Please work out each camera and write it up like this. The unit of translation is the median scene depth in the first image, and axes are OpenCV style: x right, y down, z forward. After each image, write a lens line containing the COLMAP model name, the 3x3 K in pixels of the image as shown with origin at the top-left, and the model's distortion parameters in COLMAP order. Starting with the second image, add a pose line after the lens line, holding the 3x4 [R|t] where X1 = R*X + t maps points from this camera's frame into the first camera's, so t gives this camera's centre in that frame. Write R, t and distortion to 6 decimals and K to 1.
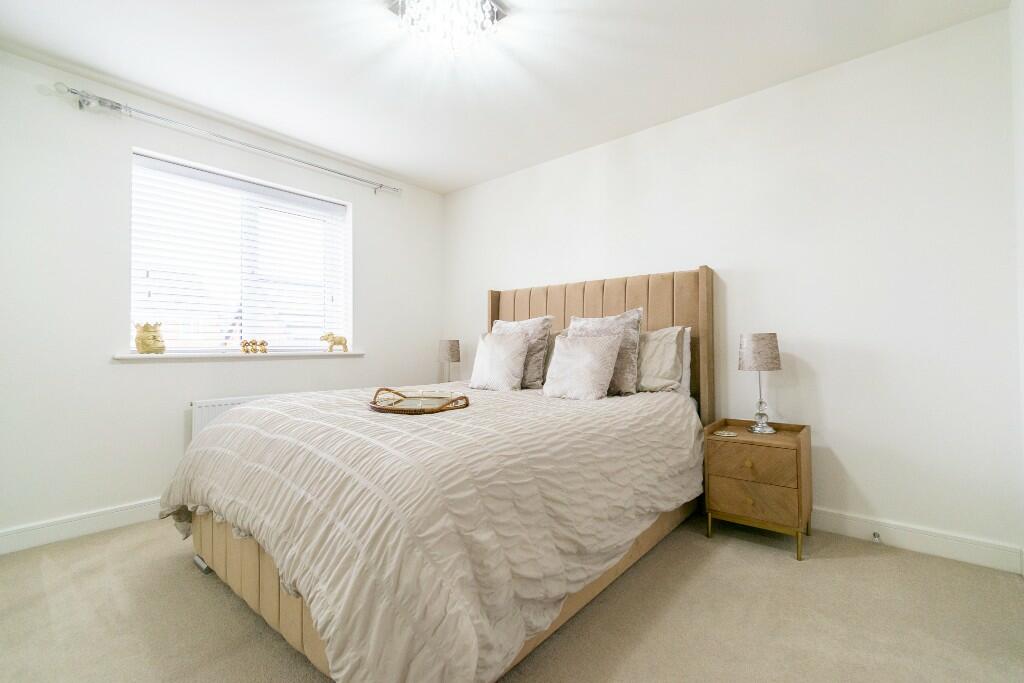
lens RADIAL K [[451.4, 0, 513.2], [0, 451.4, 335.9], [0, 0, 1]] dist [0.001956, 0.000241]
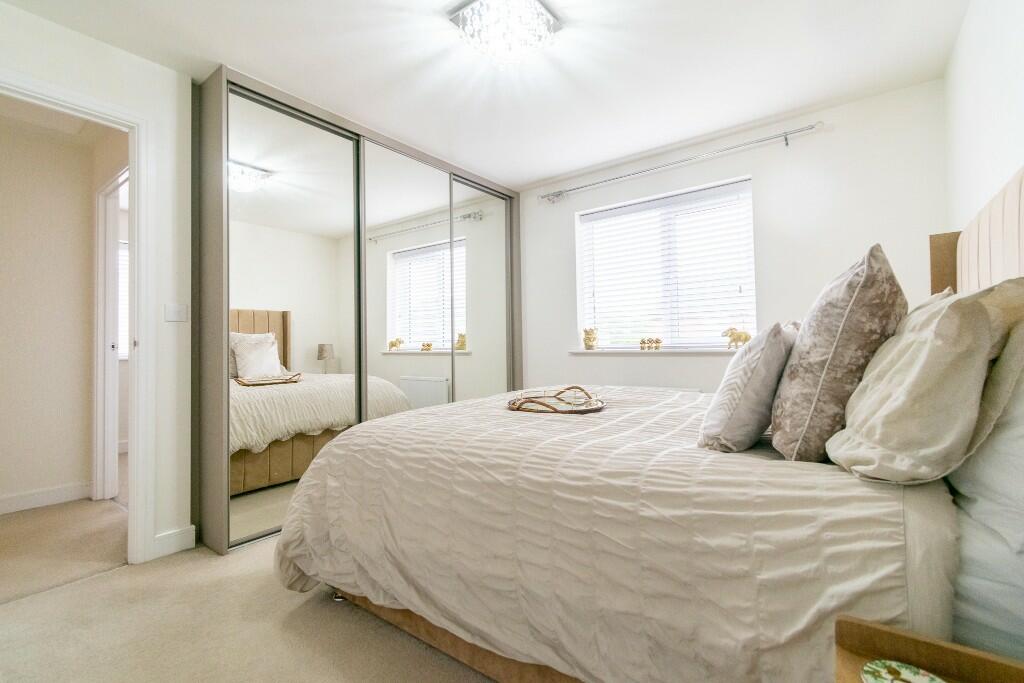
lens RADIAL K [[451.4, 0, 513.2], [0, 451.4, 335.9], [0, 0, 1]] dist [0.001956, 0.000241]
pose [[0.056717, -0.017341, -0.998240, 0.635294], [0.038510, 0.999143, -0.015168, 0.007906], [0.997647, -0.037582, 0.057337, 0.677952]]
